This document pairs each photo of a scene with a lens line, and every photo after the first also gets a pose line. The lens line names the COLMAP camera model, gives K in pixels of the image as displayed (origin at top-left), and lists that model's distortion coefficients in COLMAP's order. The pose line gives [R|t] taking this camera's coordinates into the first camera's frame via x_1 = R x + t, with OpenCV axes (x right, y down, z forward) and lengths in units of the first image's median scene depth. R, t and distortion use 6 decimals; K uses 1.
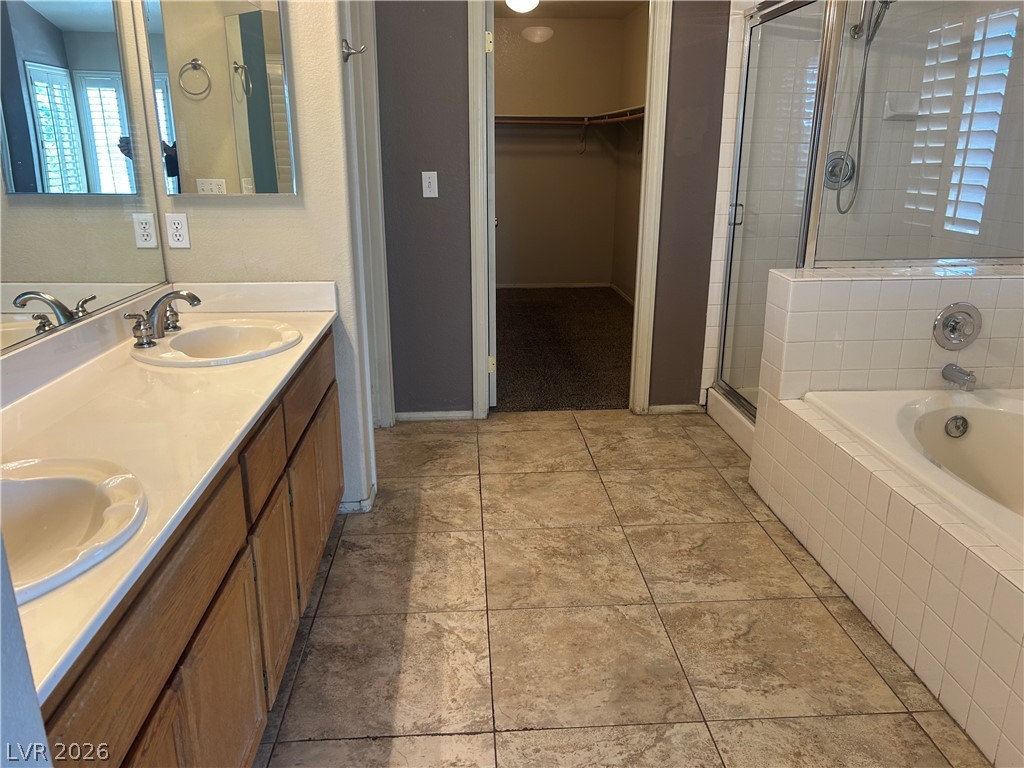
lens RADIAL K [[784.0, 0, 513.6], [0, 784.0, 363.1], [0, 0, 1]] dist [0.075848, -0.076942]
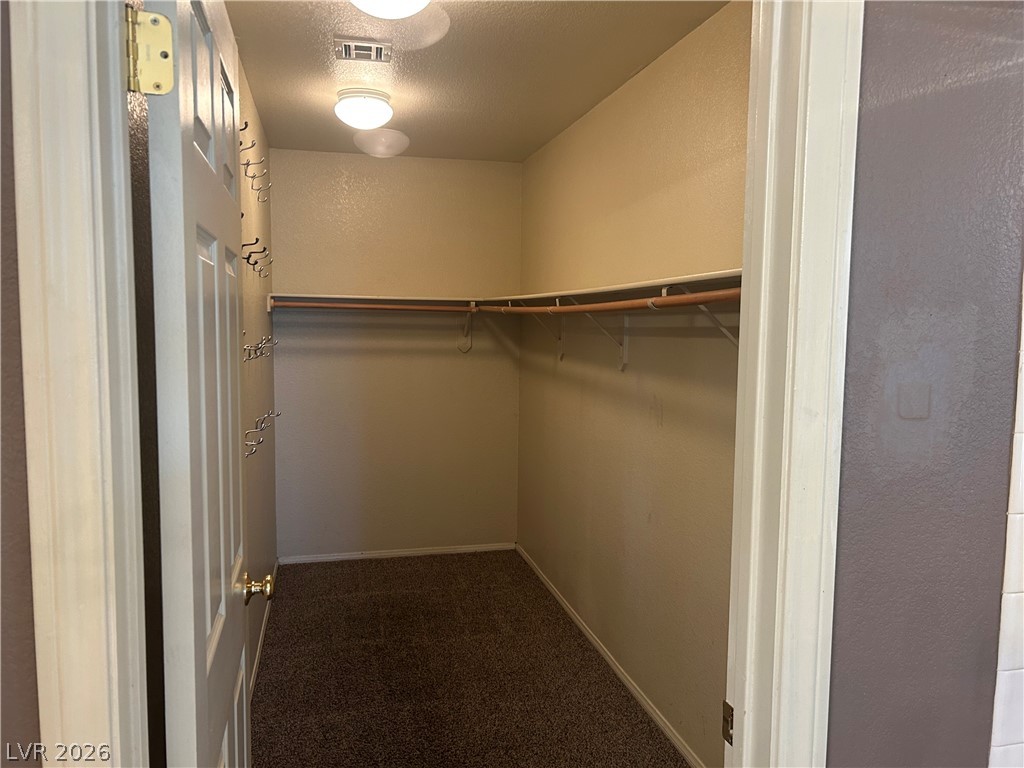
lens RADIAL K [[784.0, 0, 510.0], [0, 784.0, 385.1], [0, 0, 1]] dist [0.075848, -0.076942]
pose [[0.985811, -0.009624, 0.167585, 0.012407], [0.039426, 0.983701, -0.175435, -0.126174], [-0.163166, 0.179553, 0.970123, 0.372333]]
